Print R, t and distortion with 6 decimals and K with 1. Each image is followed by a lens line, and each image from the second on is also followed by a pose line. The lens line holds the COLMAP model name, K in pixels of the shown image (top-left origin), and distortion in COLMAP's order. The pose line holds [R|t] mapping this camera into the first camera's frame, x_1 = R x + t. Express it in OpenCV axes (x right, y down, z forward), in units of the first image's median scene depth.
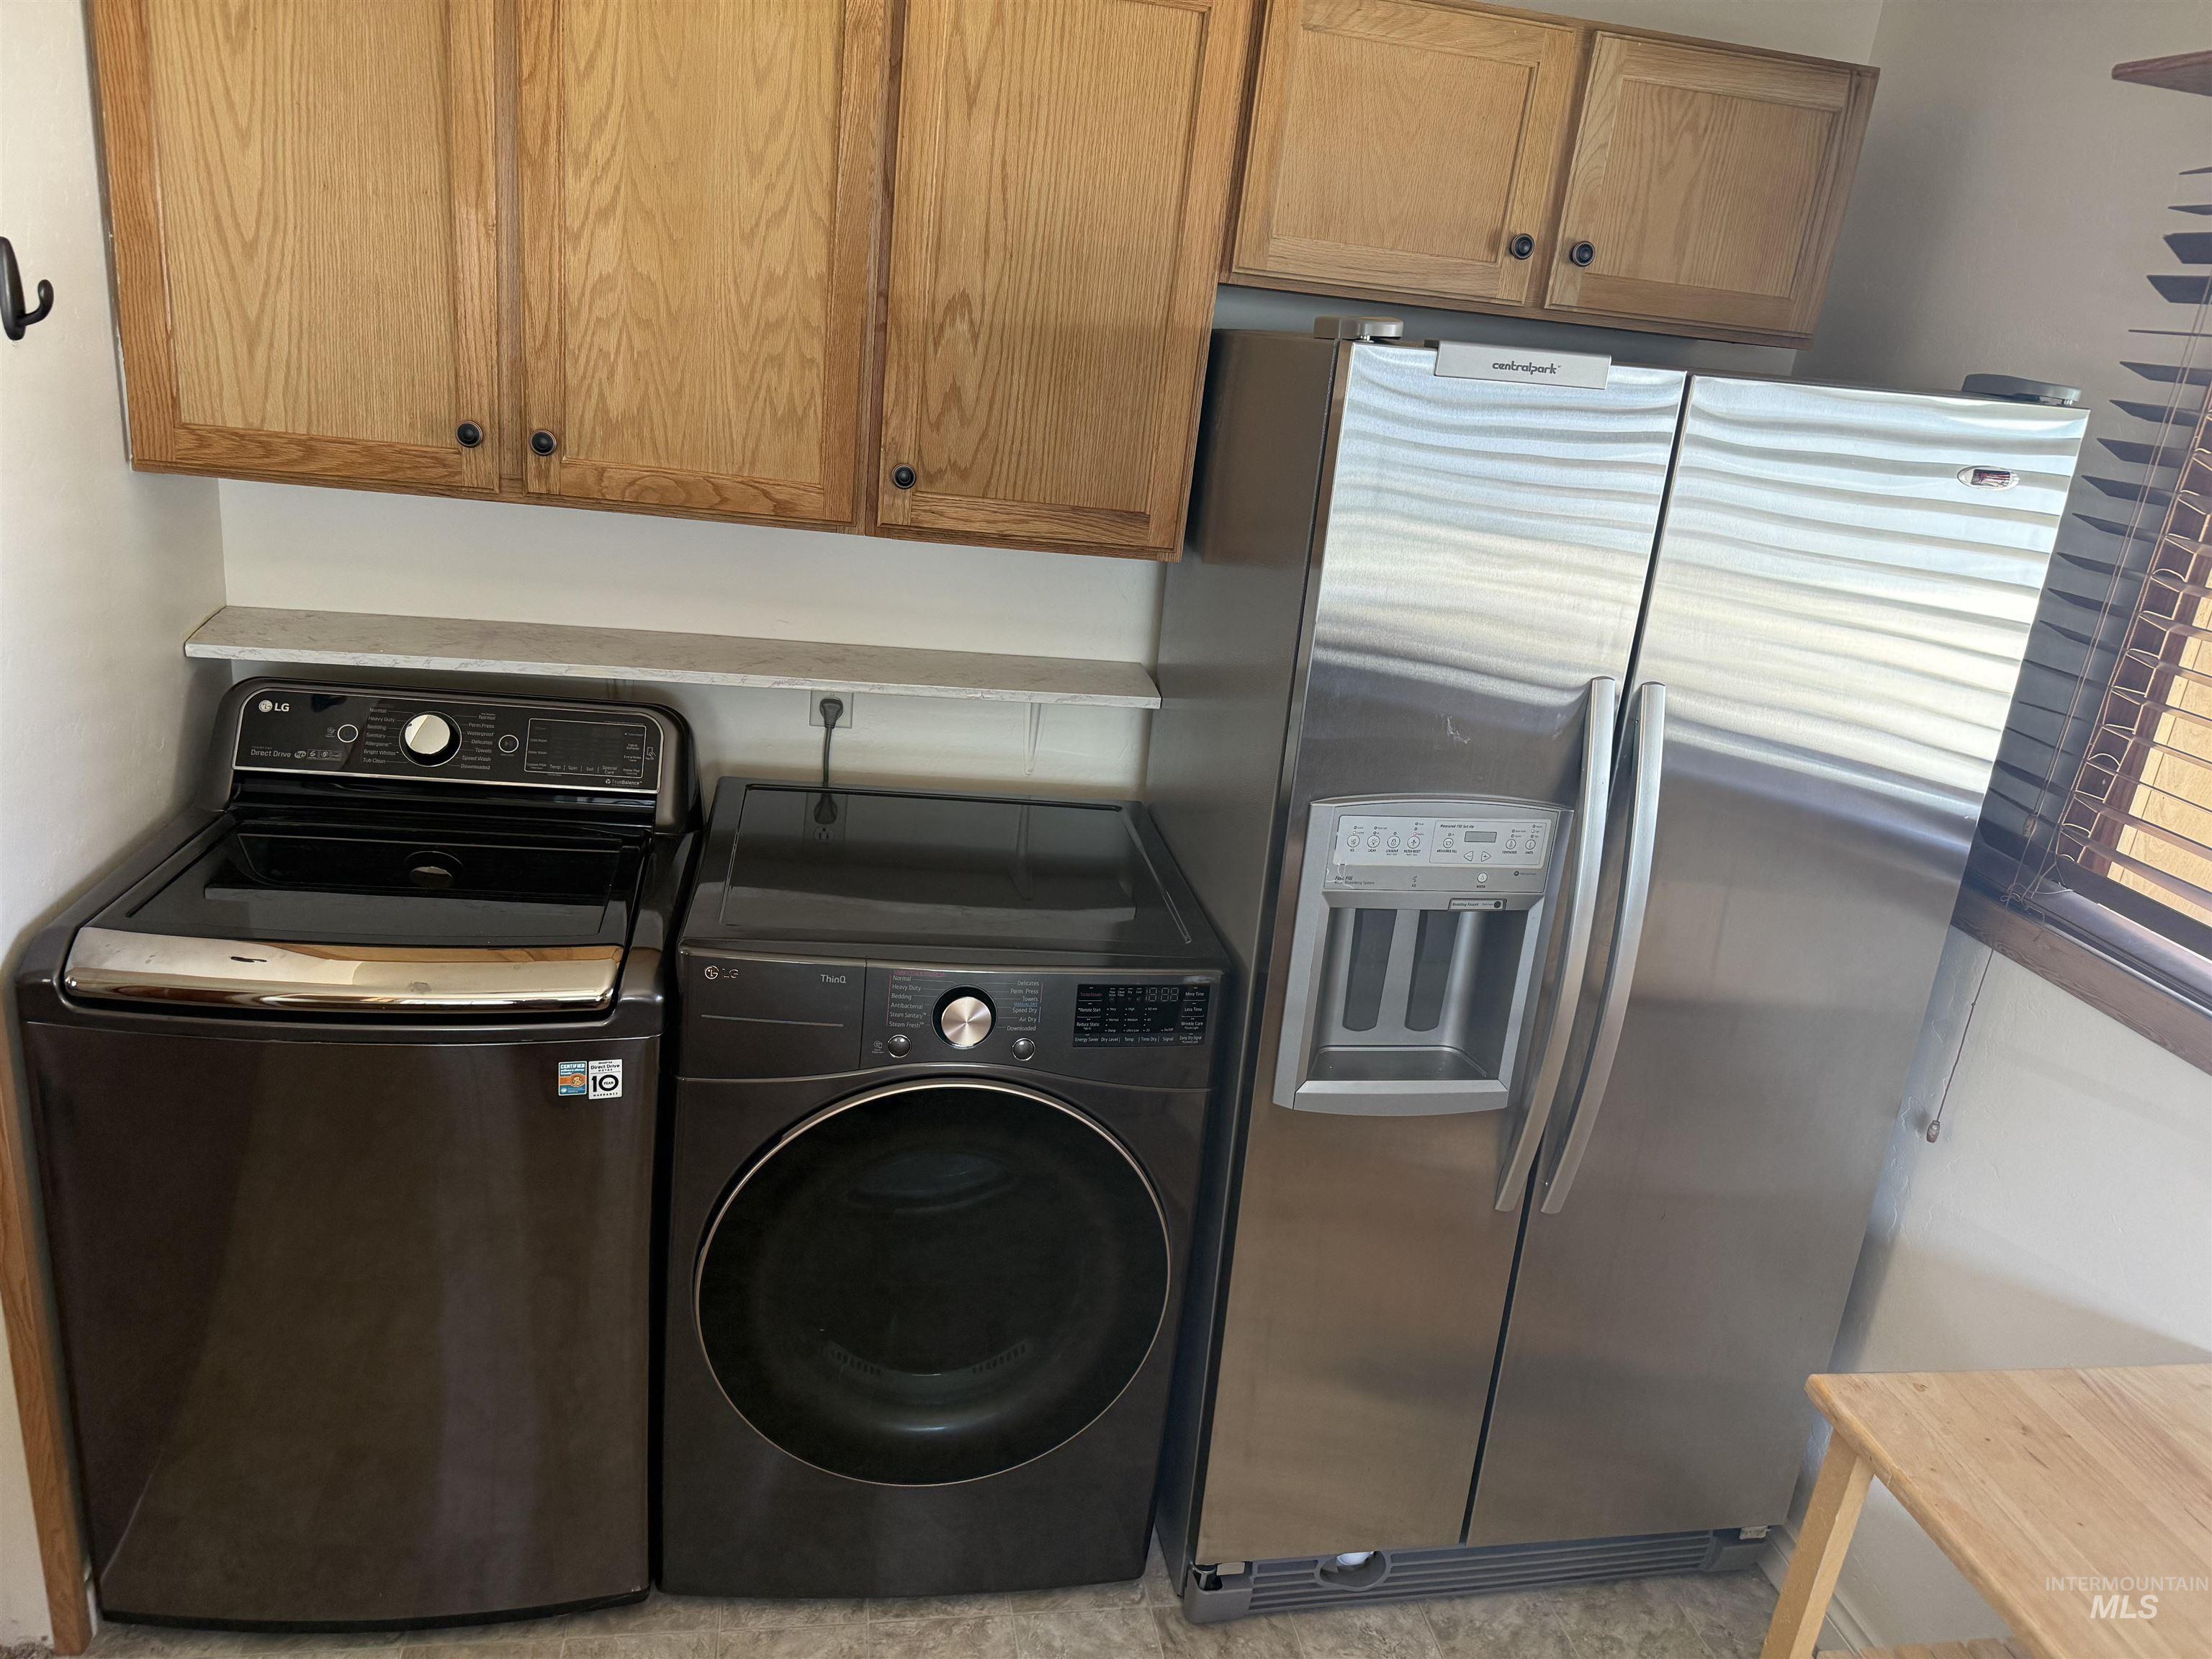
lens RADIAL K [[1553.8, 0, 1110.0], [0, 1553.8, 845.0], [0, 0, 1]] dist [0.061681, -0.081549]
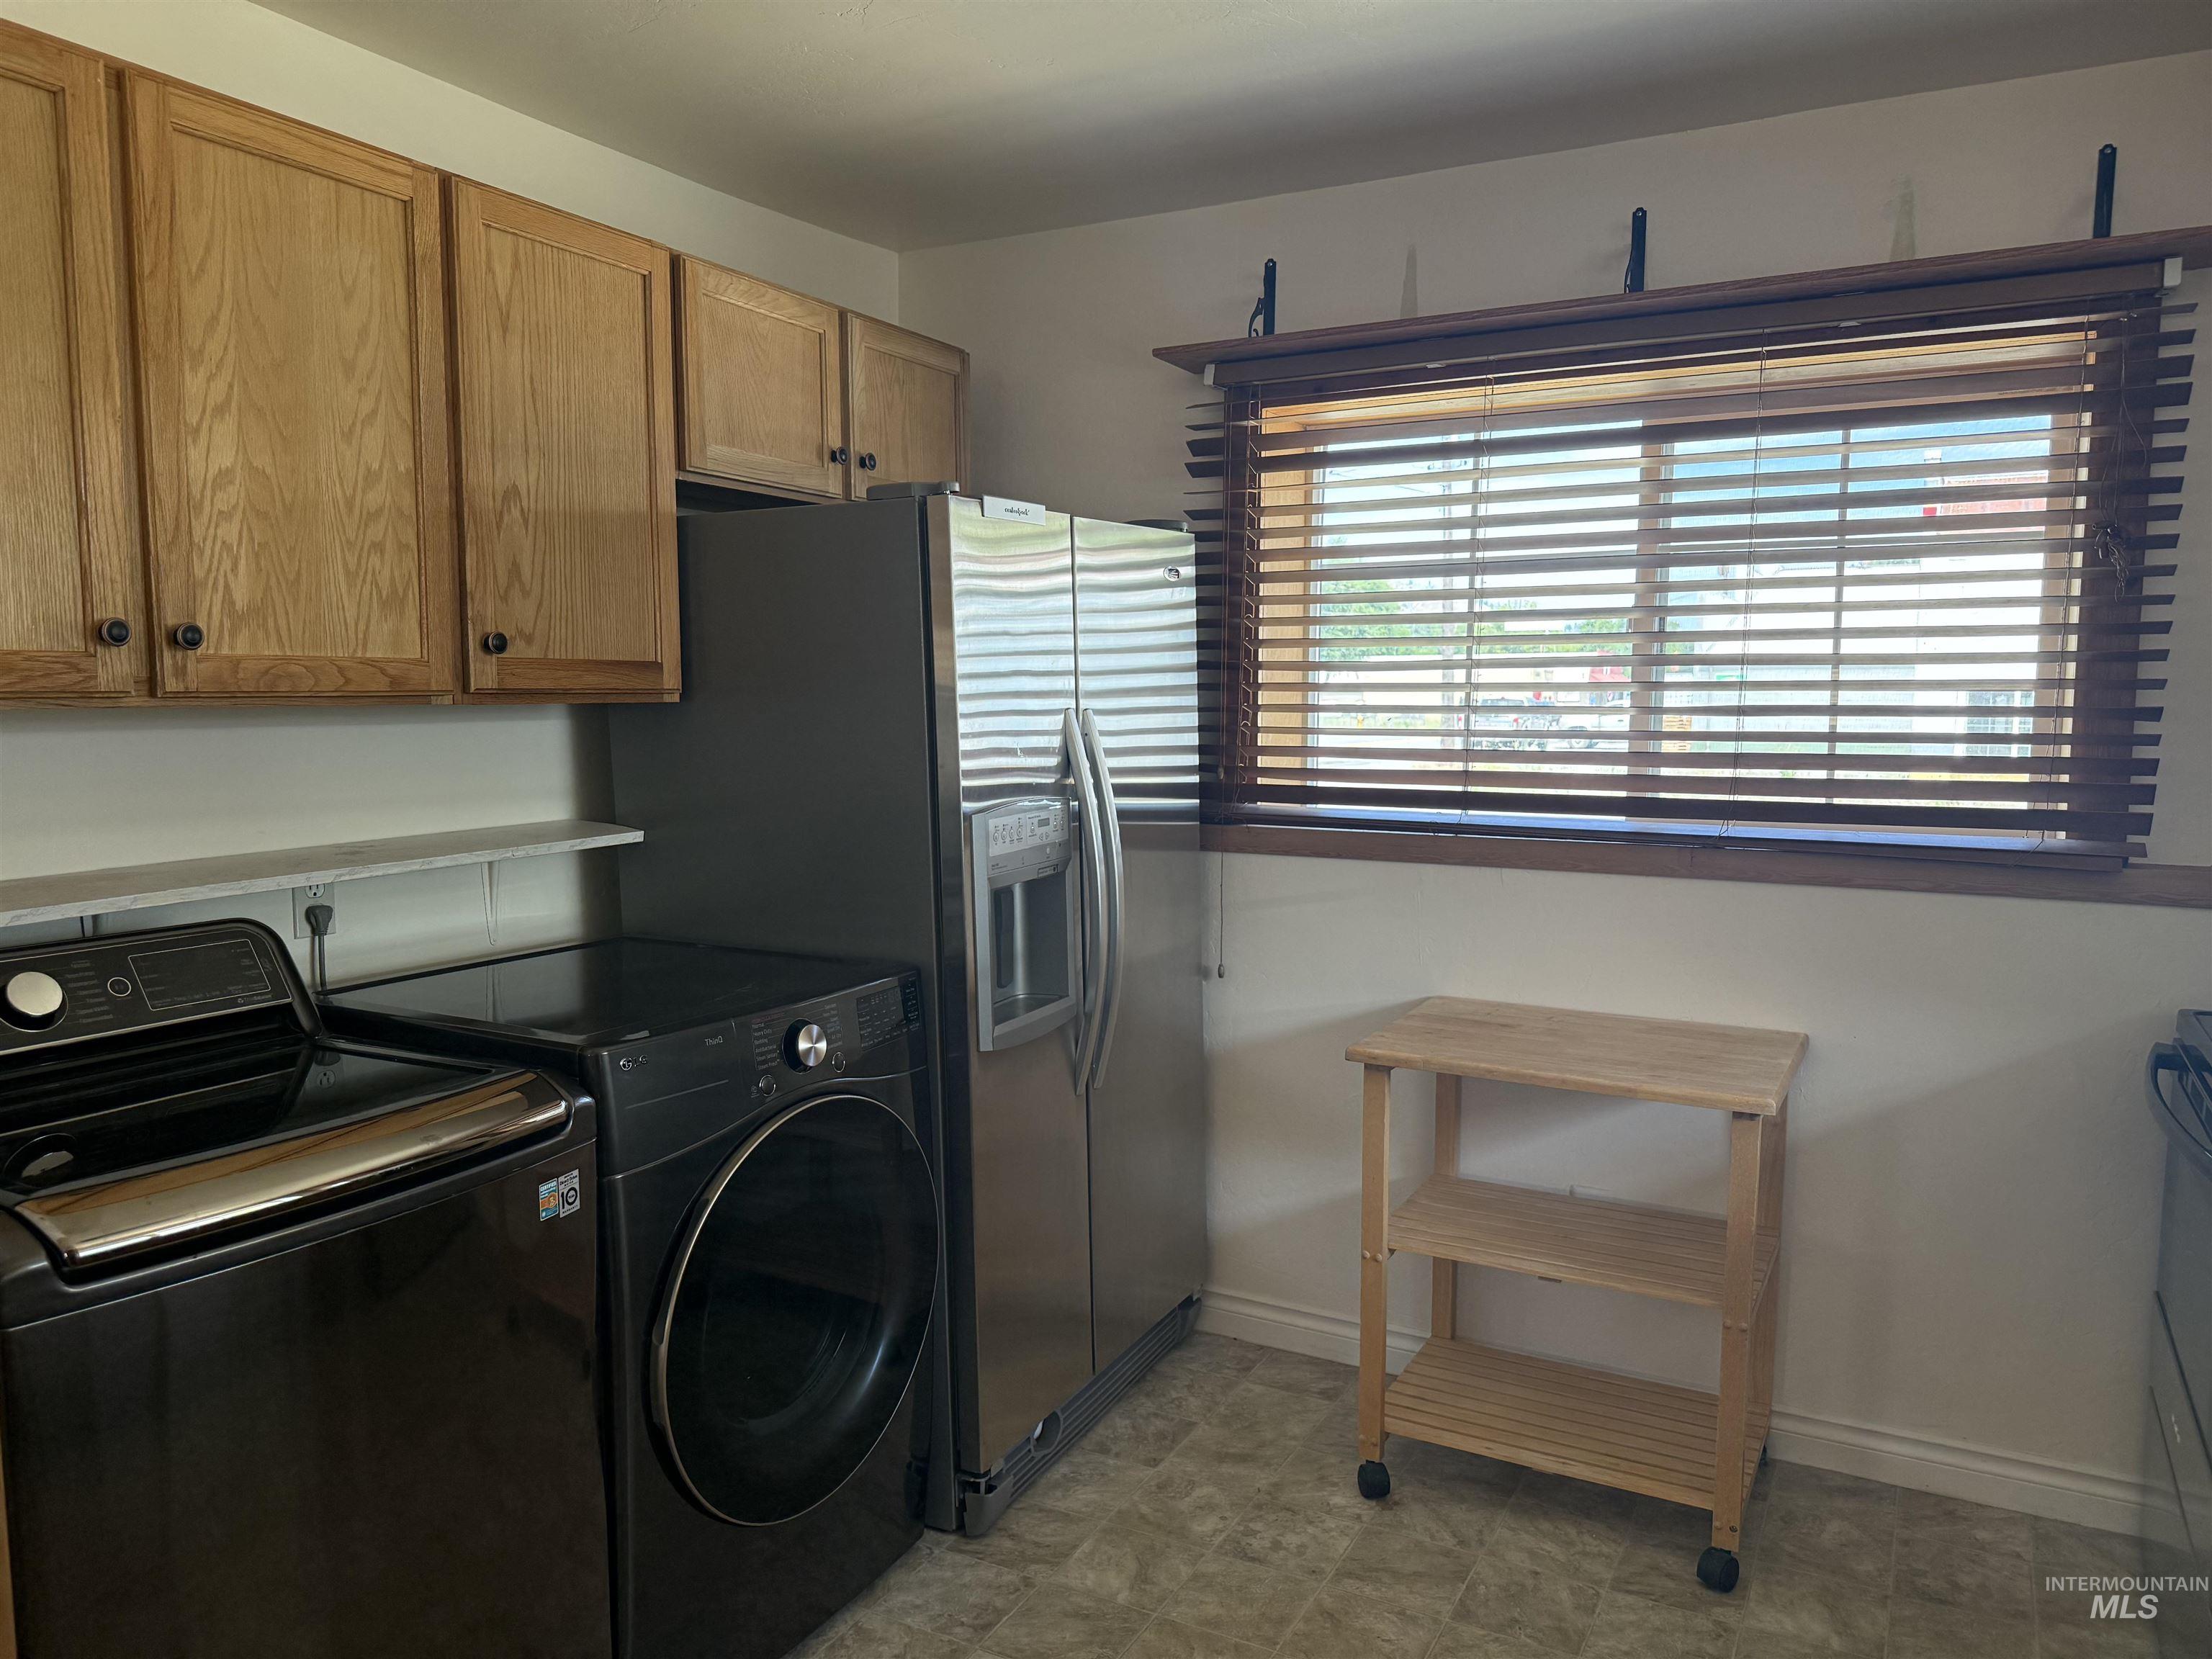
lens RADIAL K [[1553.8, 0, 1103.7], [0, 1553.8, 842.9], [0, 0, 1]] dist [0.061681, -0.081549]
pose [[0.621552, -0.185846, 0.761009, -0.747526], [0.320737, 0.946668, -0.030776, 0.067251], [-0.714703, 0.263213, 0.648011, 0.020680]]
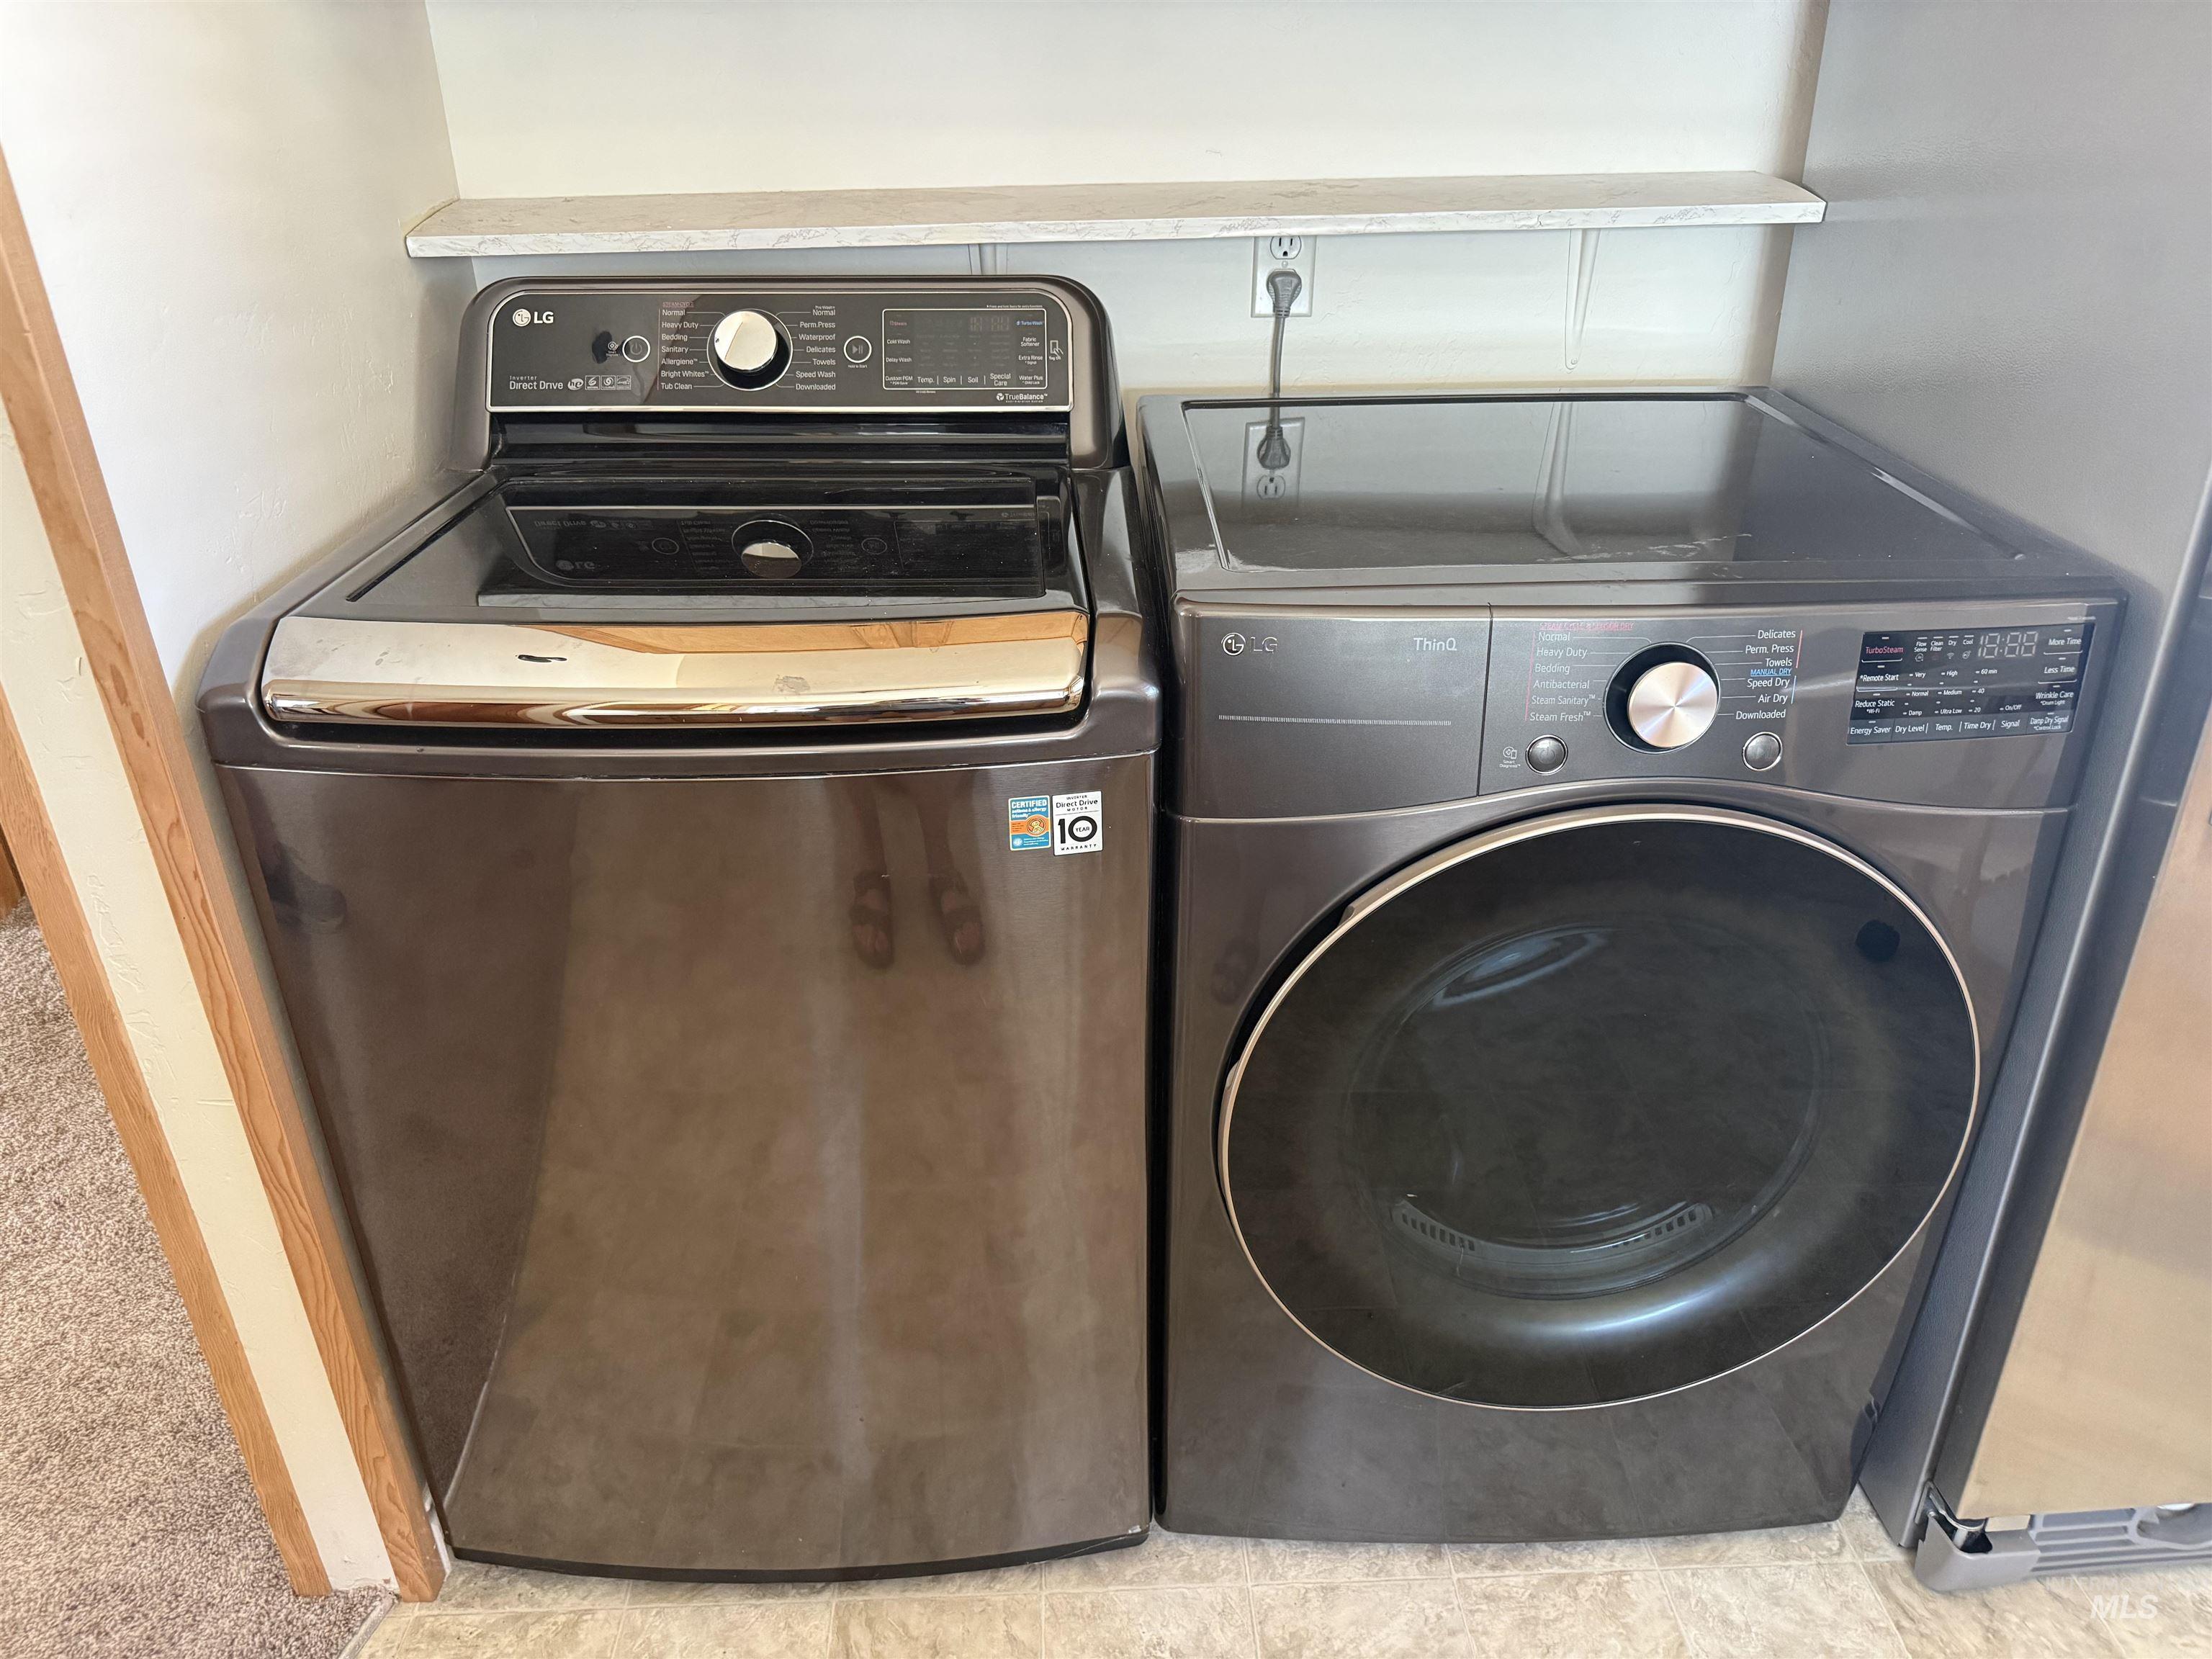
lens RADIAL K [[1553.8, 0, 1105.1], [0, 1553.8, 831.3], [0, 0, 1]] dist [0.061681, -0.081549]
pose [[0.984175, -0.037826, -0.173116, -0.181140], [0.062235, 0.988499, 0.137826, 0.059813], [0.165912, -0.146418, 0.975210, 0.350062]]
